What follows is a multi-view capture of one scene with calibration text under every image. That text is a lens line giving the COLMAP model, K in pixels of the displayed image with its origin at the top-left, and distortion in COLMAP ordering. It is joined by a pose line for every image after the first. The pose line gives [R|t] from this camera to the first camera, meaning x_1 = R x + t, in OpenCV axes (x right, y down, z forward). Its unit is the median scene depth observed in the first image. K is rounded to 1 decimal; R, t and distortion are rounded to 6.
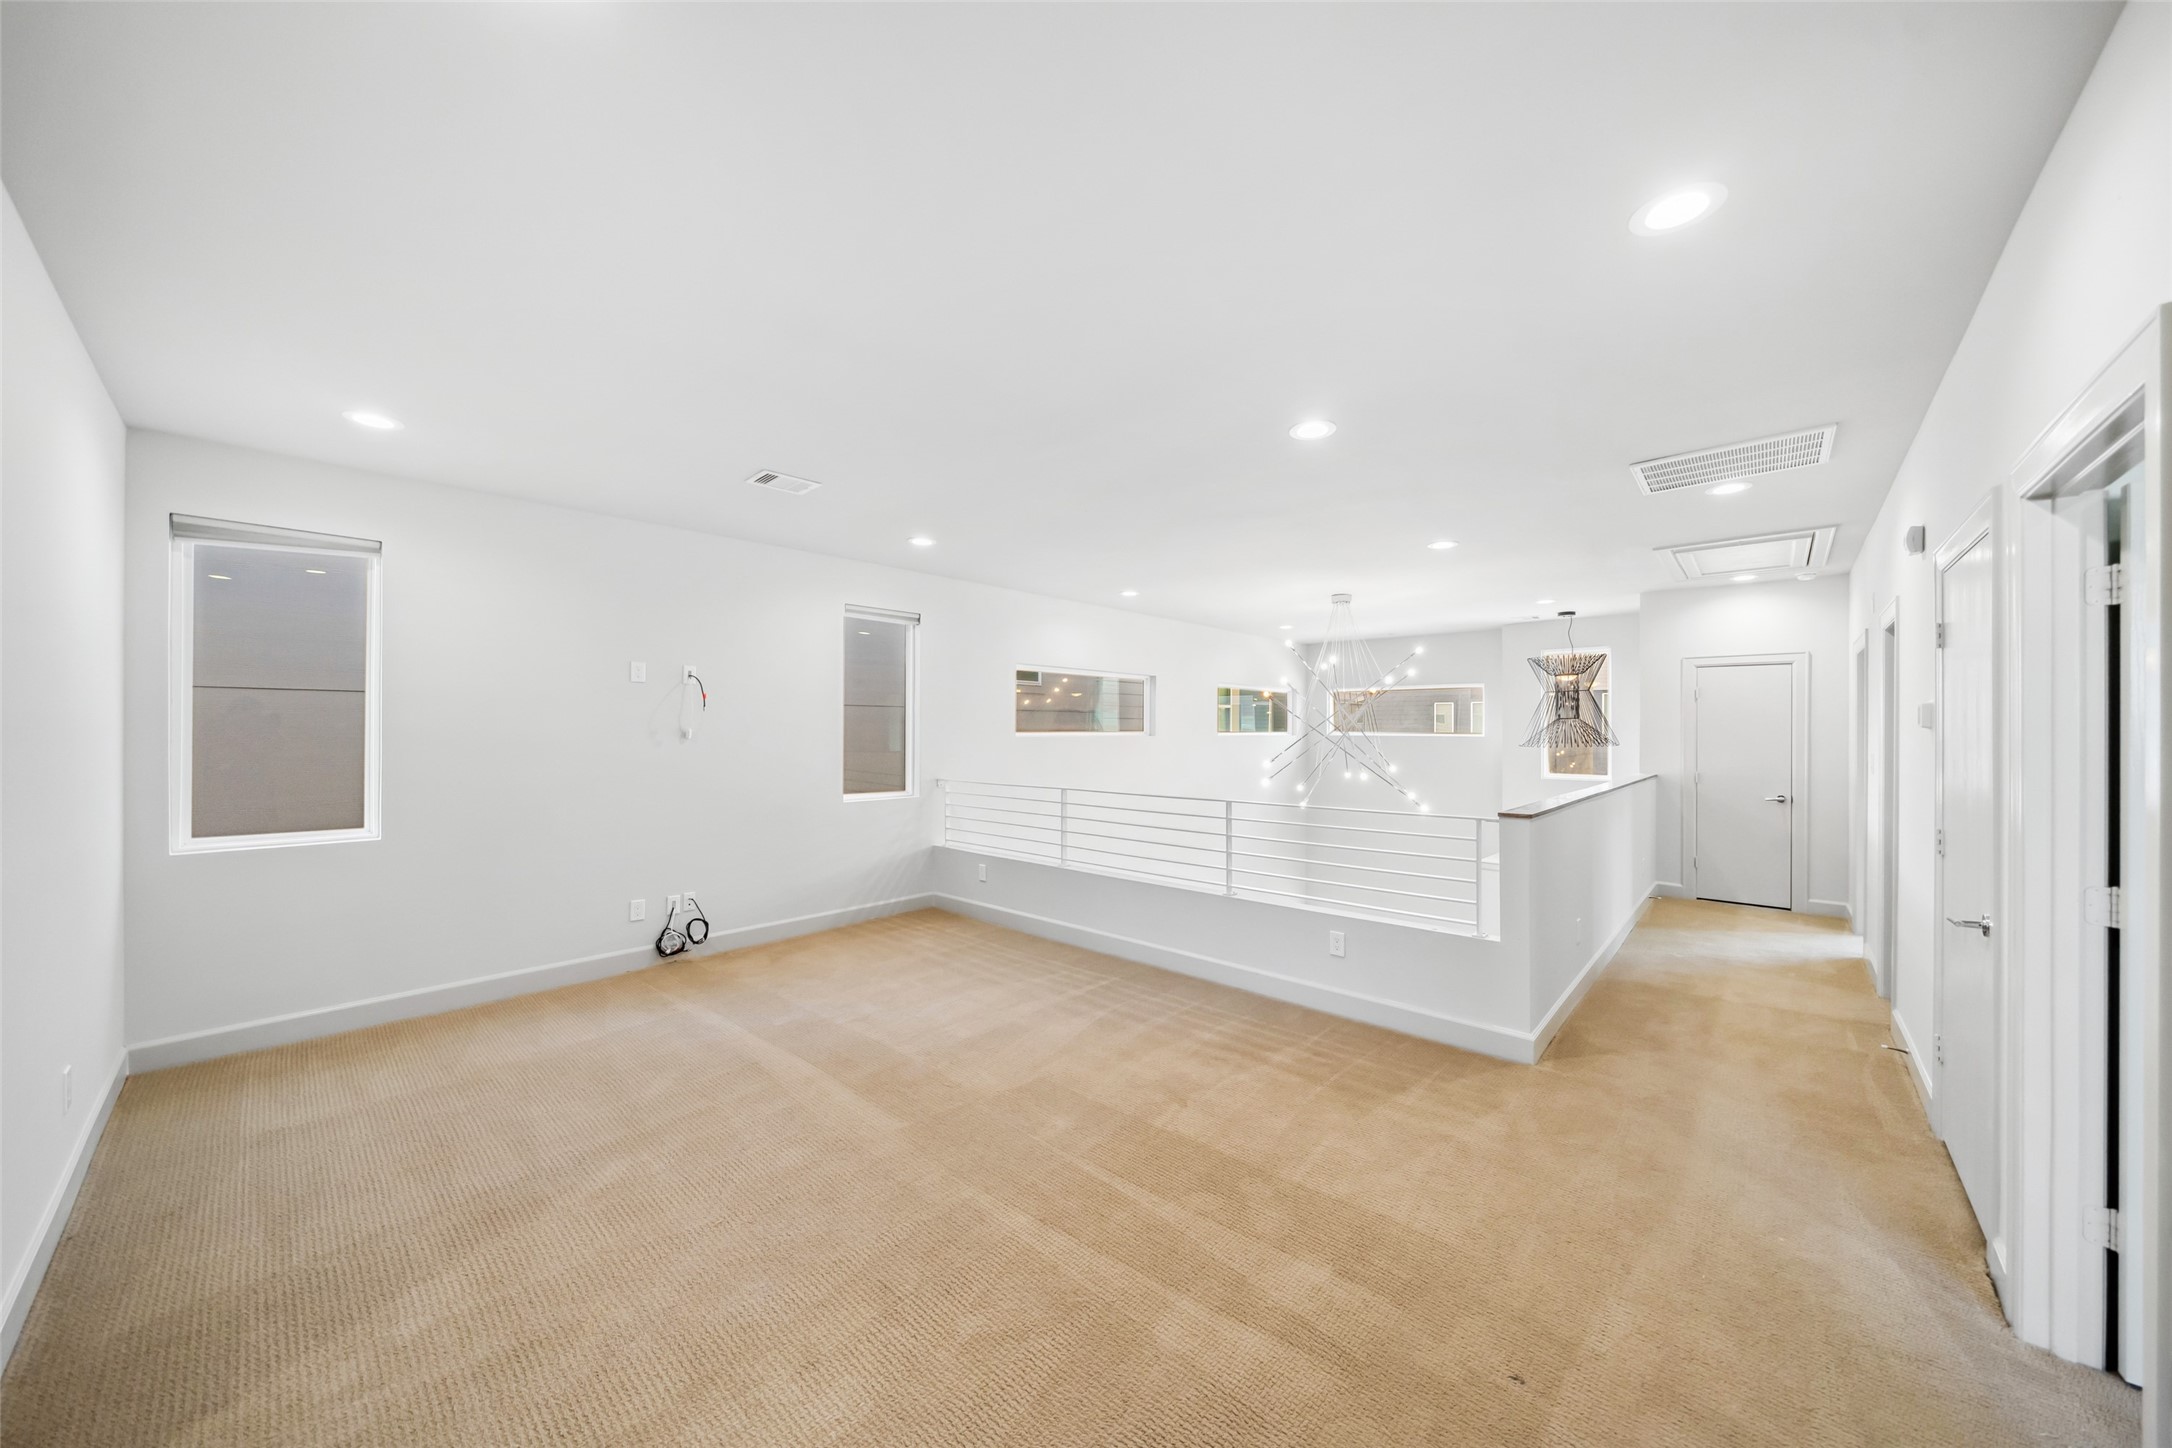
lens RADIAL K [[739.6, 0, 1093.8], [0, 739.6, 724.1], [0, 0, 1]] dist [-0.004518, -0.000113]
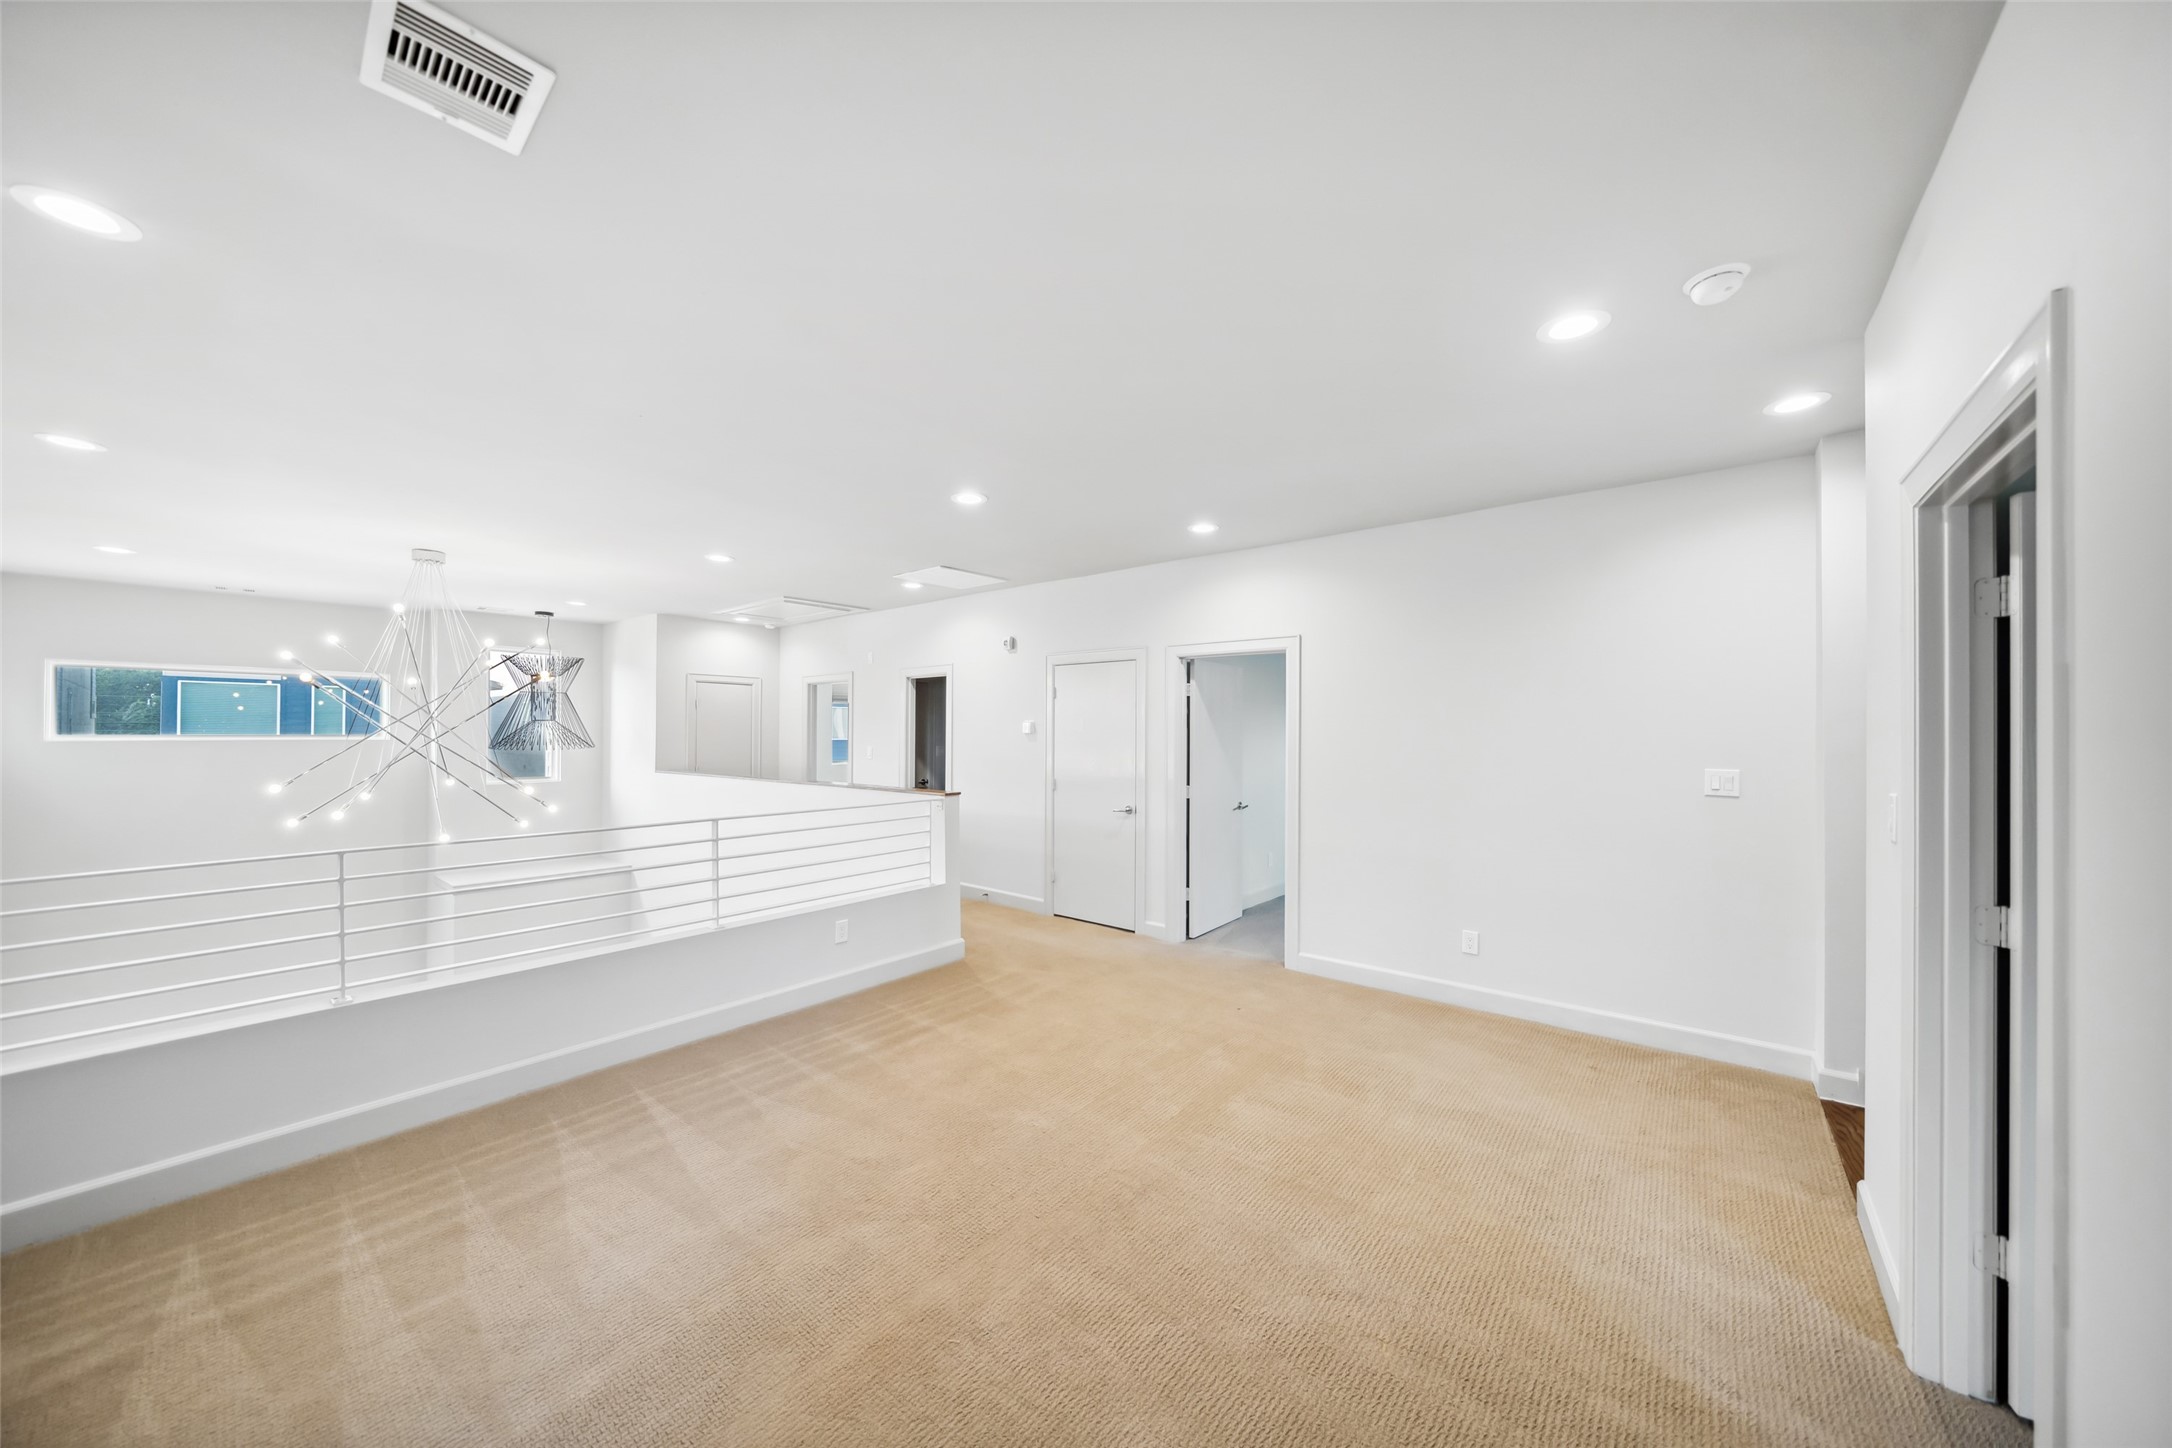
lens RADIAL K [[739.6, 0, 1093.8], [0, 739.6, 724.1], [0, 0, 1]] dist [-0.004518, -0.000113]
pose [[-0.041038, 0.007484, 0.999130, -0.763991], [-0.007520, 0.999941, -0.007799, -0.000292], [-0.999129, -0.007834, -0.040979, 0.672080]]
